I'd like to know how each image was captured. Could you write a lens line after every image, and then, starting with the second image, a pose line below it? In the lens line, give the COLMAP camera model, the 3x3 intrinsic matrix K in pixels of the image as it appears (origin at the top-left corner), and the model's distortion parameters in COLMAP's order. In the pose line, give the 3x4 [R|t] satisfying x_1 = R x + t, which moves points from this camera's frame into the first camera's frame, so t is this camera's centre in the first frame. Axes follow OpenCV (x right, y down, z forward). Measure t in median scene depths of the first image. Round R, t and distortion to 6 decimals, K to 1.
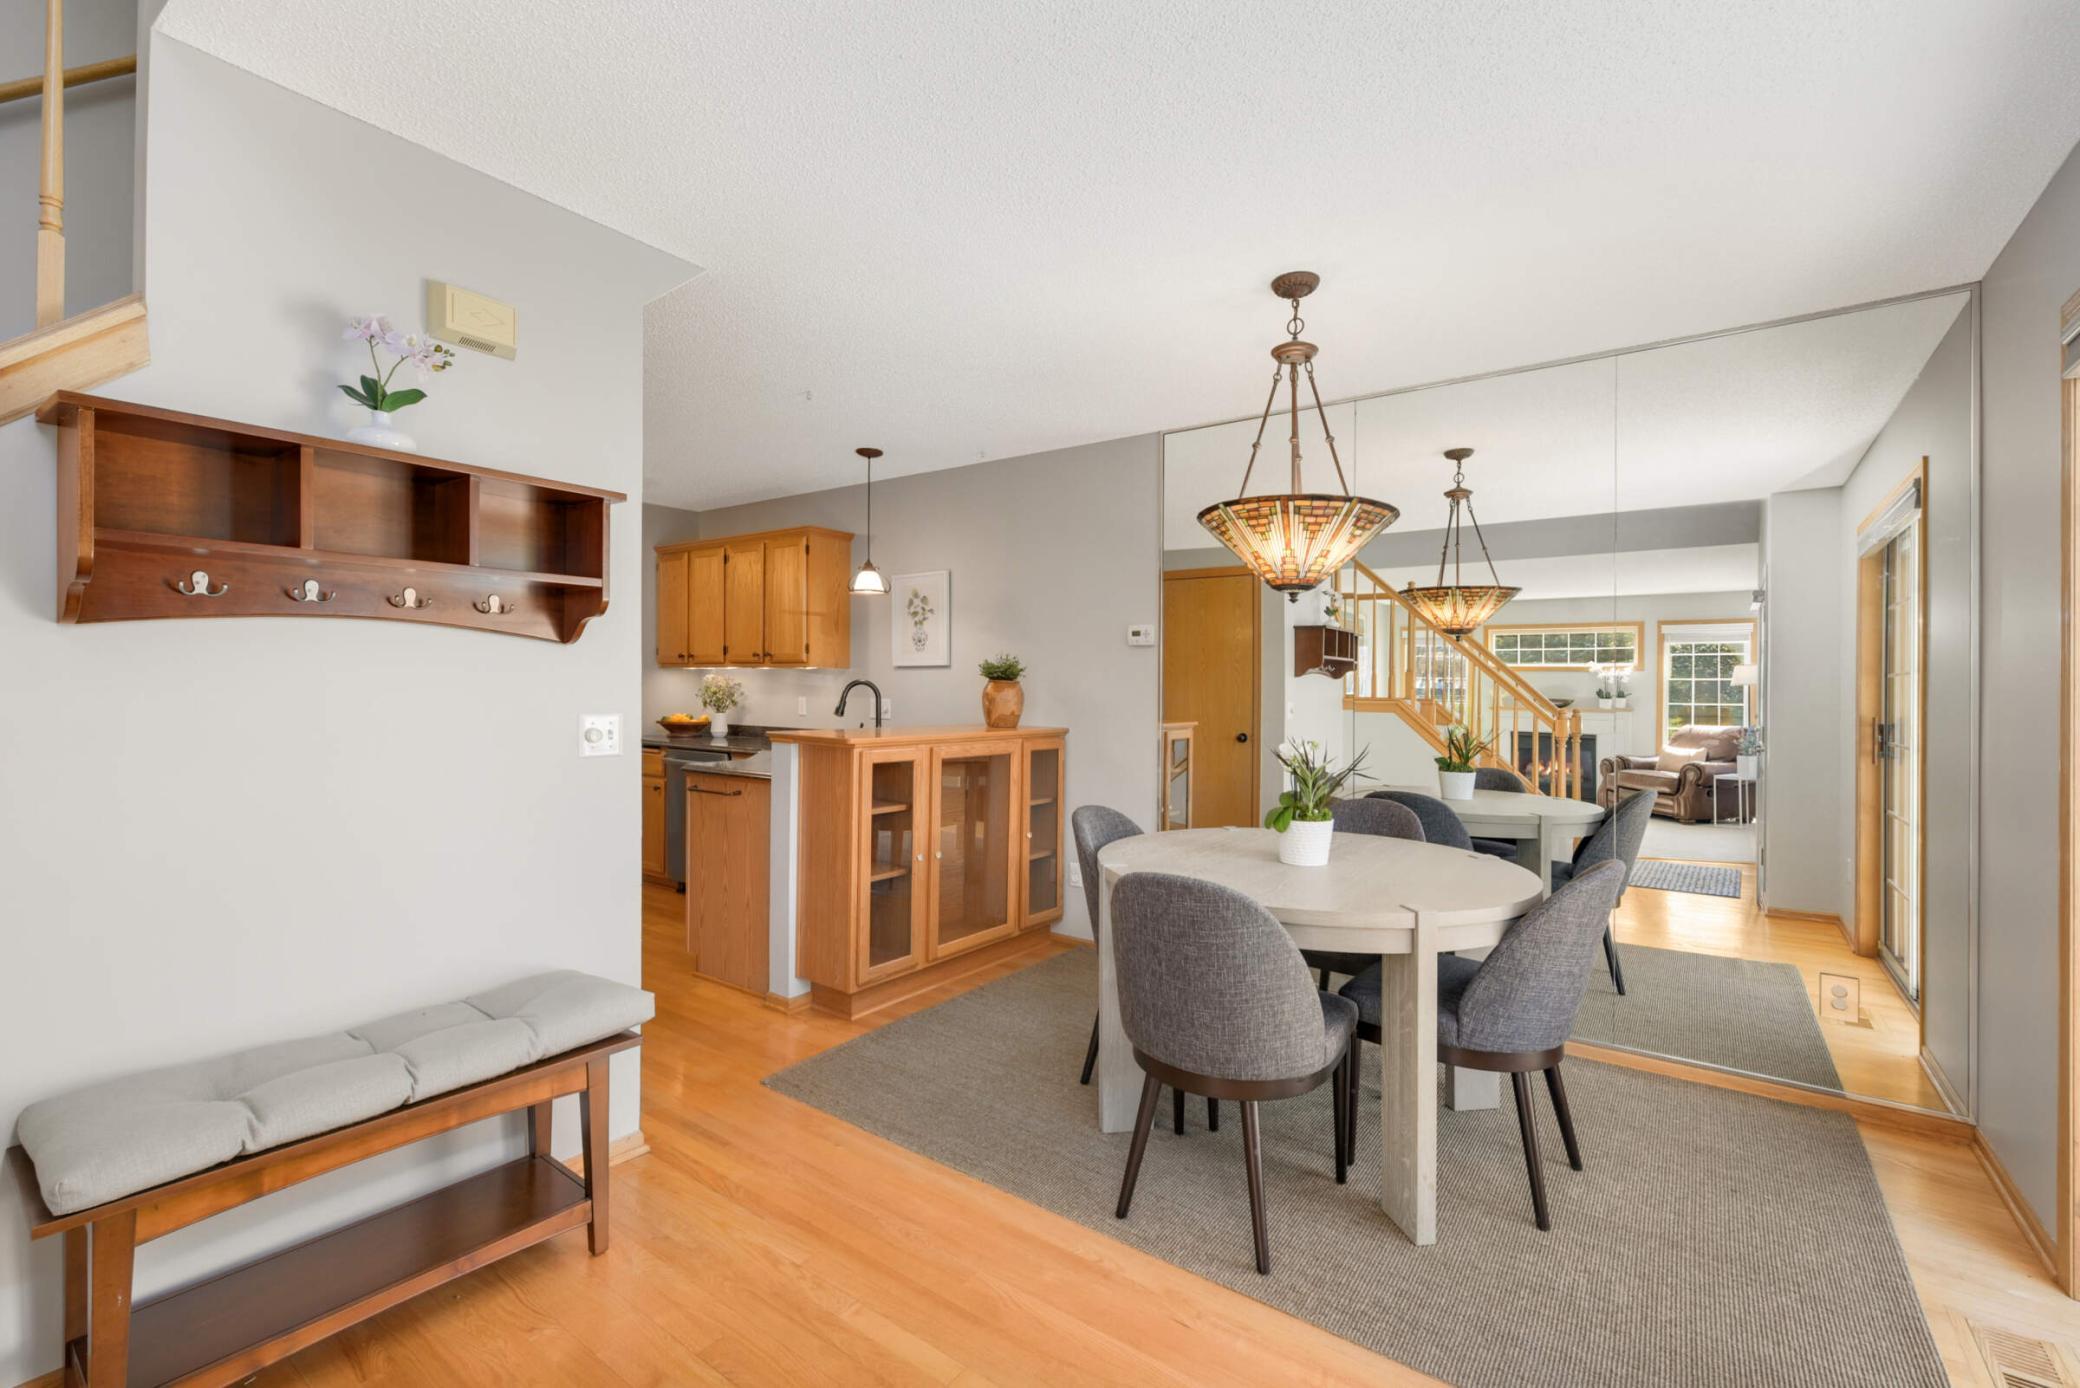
lens RADIAL K [[912.1, 0, 1040.3], [0, 912.1, 695.2], [0, 0, 1]] dist [-0.002115, -0.000109]
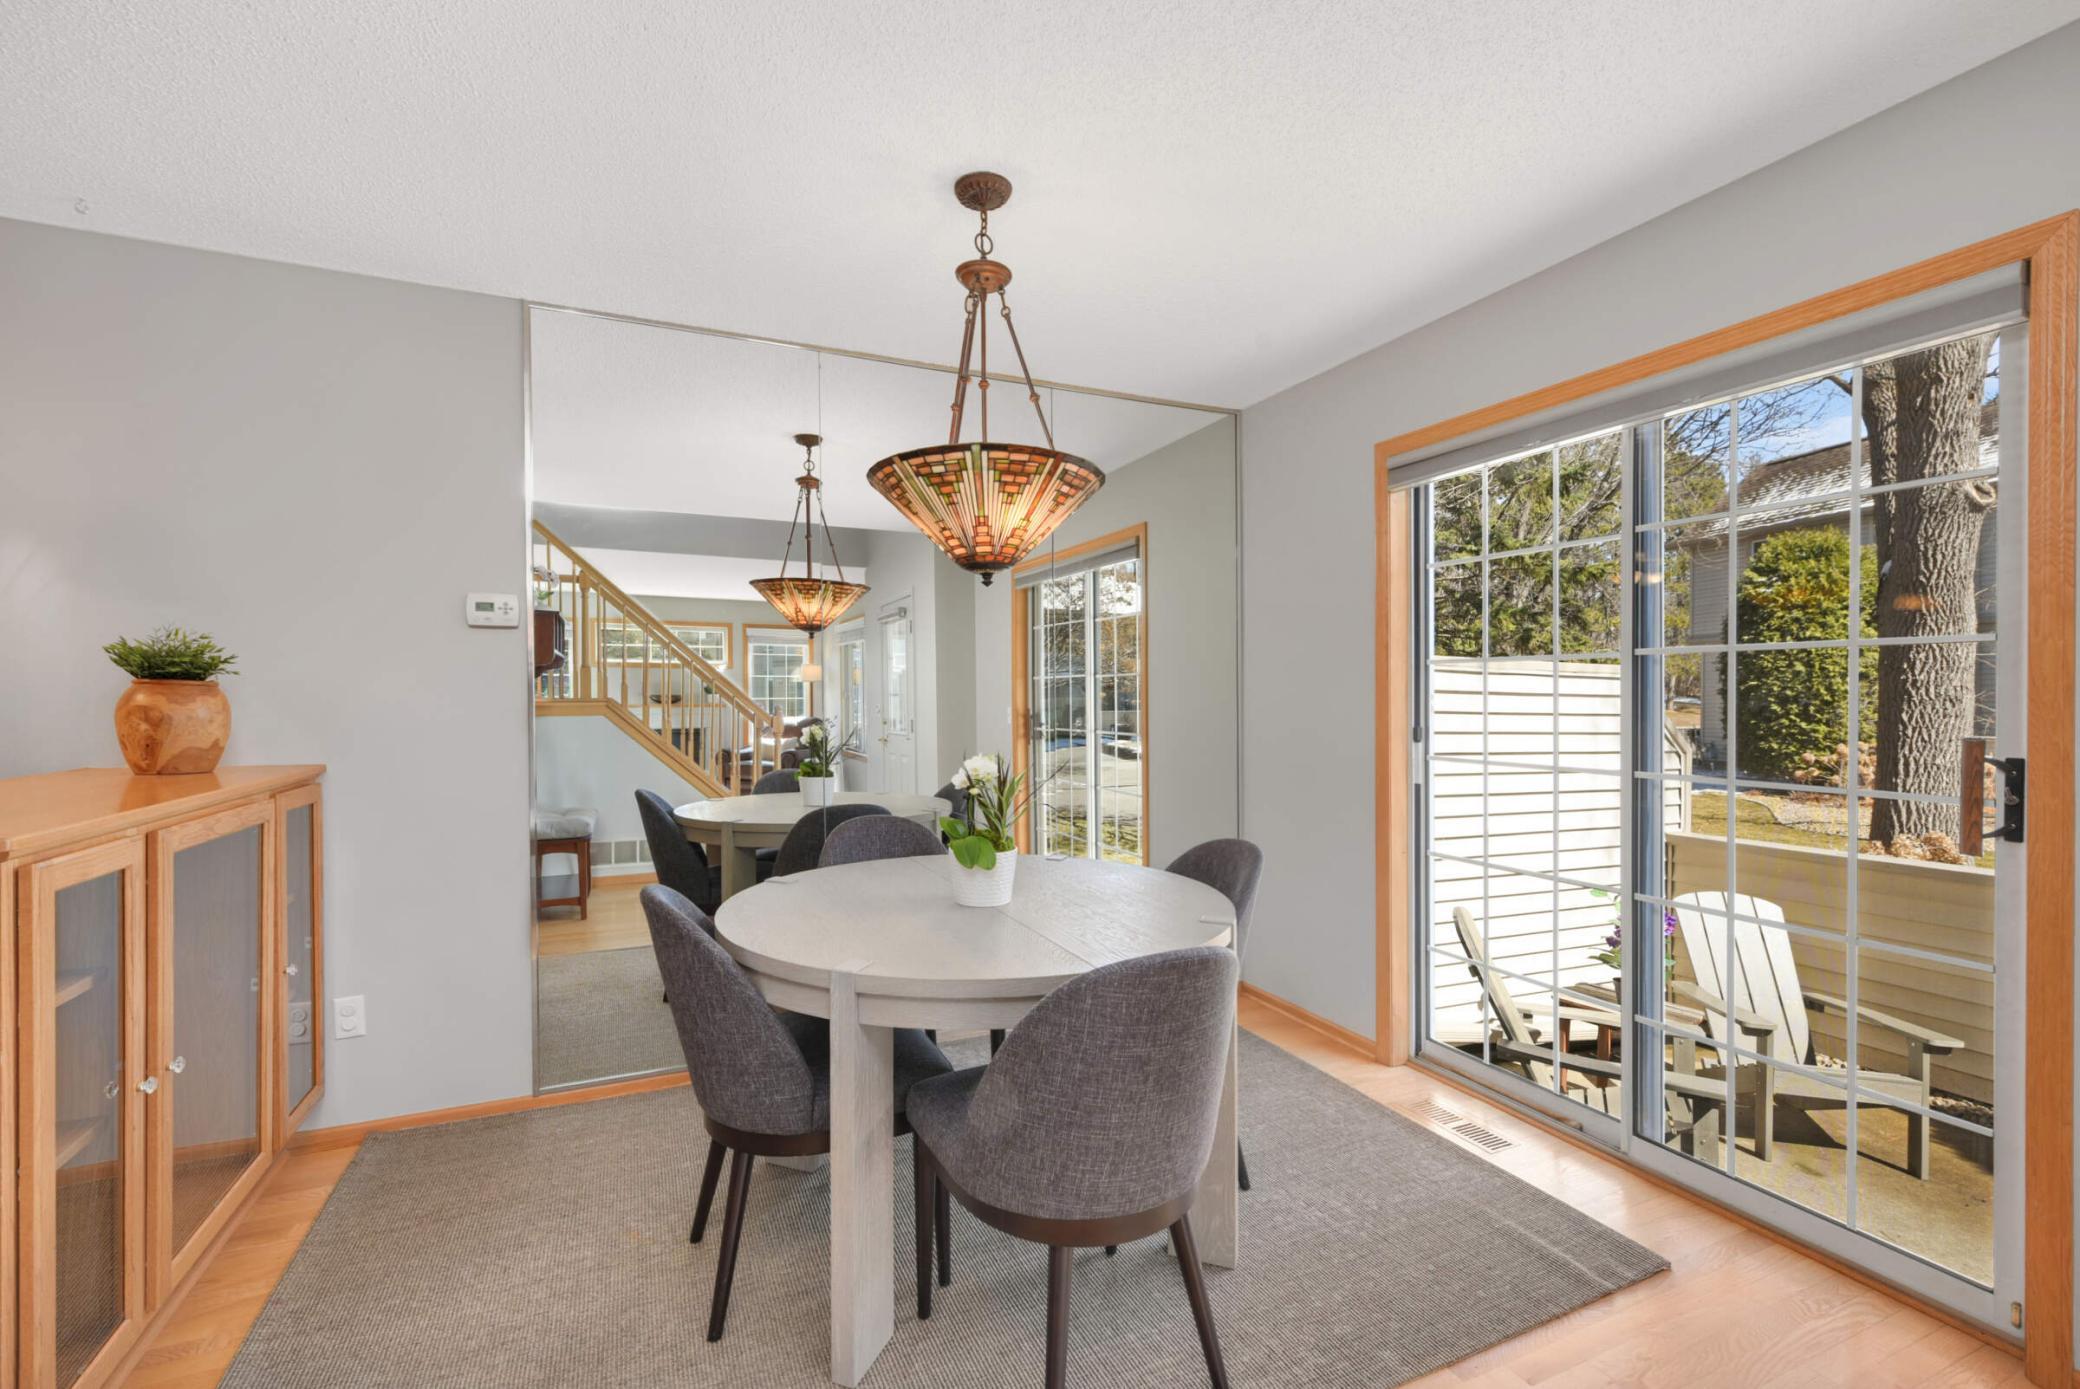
lens RADIAL K [[912.1, 0, 1037.4], [0, 912.1, 688.0], [0, 0, 1]] dist [-0.002115, -0.000109]
pose [[0.491361, -0.009057, 0.870909, -0.244217], [0.011952, 0.999922, 0.003655, -0.008240], [-0.870874, 0.008614, 0.491431, 0.342641]]
